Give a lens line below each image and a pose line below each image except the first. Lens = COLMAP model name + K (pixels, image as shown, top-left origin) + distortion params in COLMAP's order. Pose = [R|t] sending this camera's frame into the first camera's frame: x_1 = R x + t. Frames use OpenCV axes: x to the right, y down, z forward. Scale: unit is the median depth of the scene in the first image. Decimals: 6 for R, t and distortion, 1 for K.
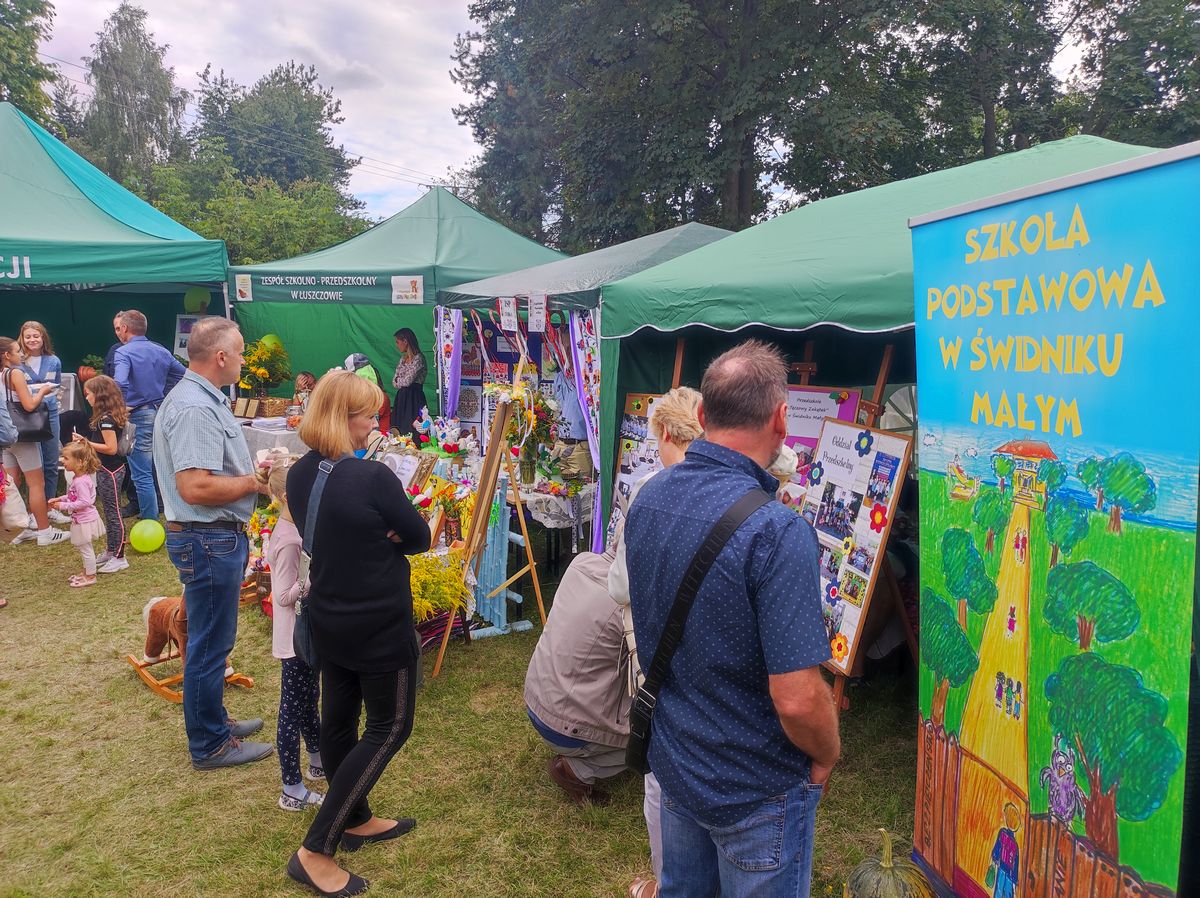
lens RADIAL K [[944.8, 0, 599.9], [0, 944.8, 447.9], [0, 0, 1]] dist [0.000424, -0.000017]
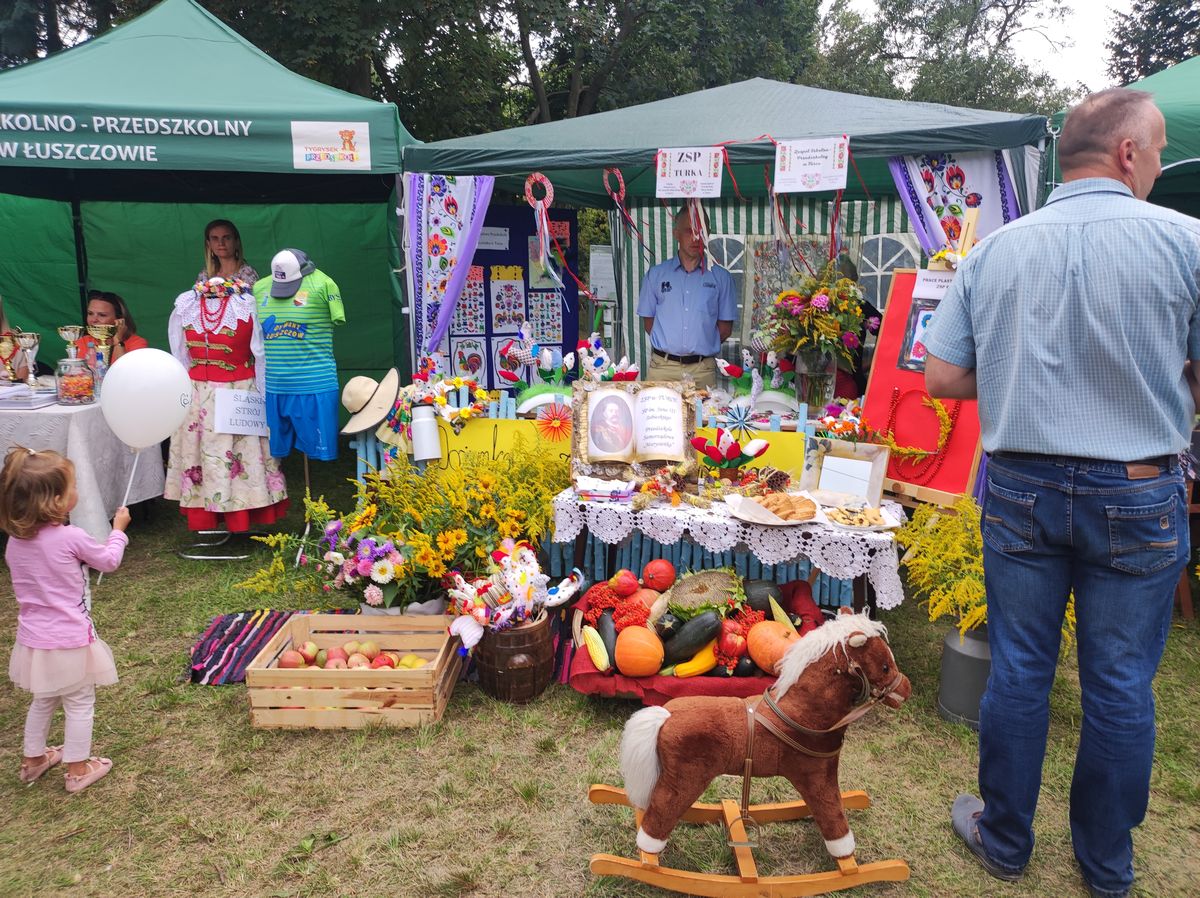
lens RADIAL K [[944.8, 0, 600.4], [0, 944.8, 448.8], [0, 0, 1]] dist [0.000424, -0.000017]
pose [[0.712727, -0.143268, 0.686654, -0.528258], [0.114150, 0.989560, 0.087984, -0.008861], [-0.692091, 0.015673, 0.721640, 0.451592]]
